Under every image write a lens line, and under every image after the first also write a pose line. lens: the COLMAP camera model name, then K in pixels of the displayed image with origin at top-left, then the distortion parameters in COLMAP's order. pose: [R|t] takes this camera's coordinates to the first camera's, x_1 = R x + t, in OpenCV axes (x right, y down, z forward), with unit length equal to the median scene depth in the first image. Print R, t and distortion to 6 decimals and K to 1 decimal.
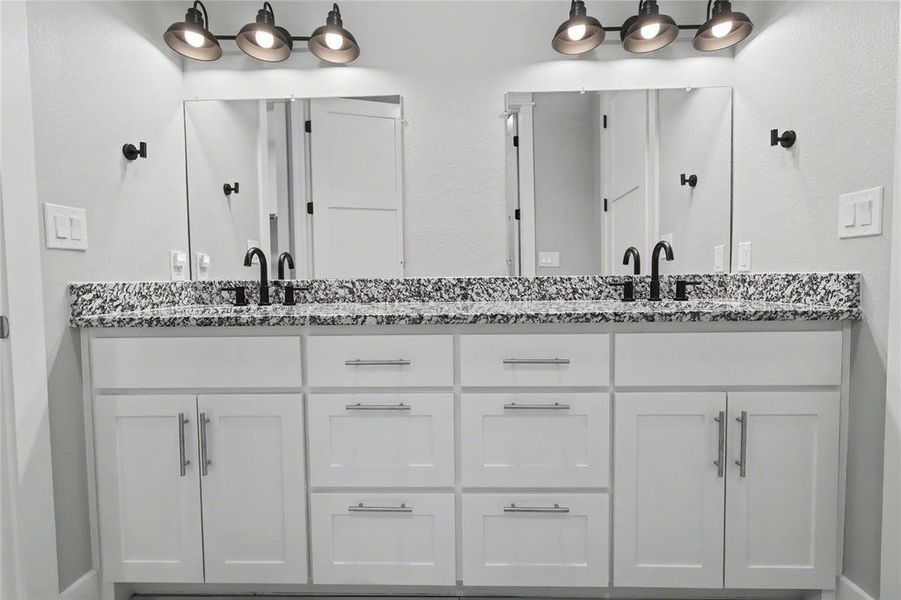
lens RADIAL K [[423.9, 0, 448.4], [0, 423.9, 298.2], [0, 0, 1]] dist [-0.000731, 0.000100]
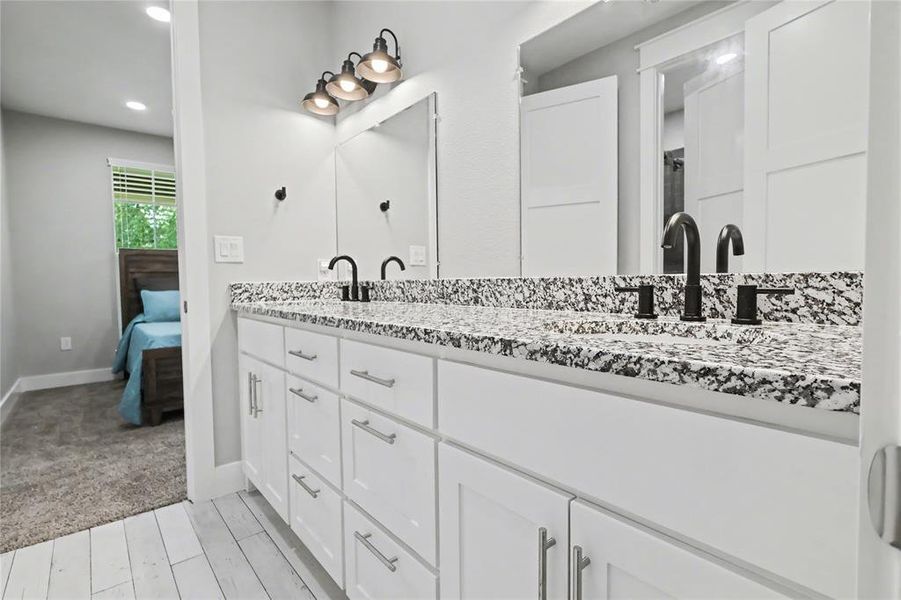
lens RADIAL K [[423.9, 0, 448.4], [0, 423.9, 298.2], [0, 0, 1]] dist [-0.000731, 0.000100]
pose [[0.671871, 0.034428, -0.739868, 0.656368], [-0.030073, 0.999363, 0.019194, -0.023474], [0.740058, 0.009355, 0.672478, 0.371775]]
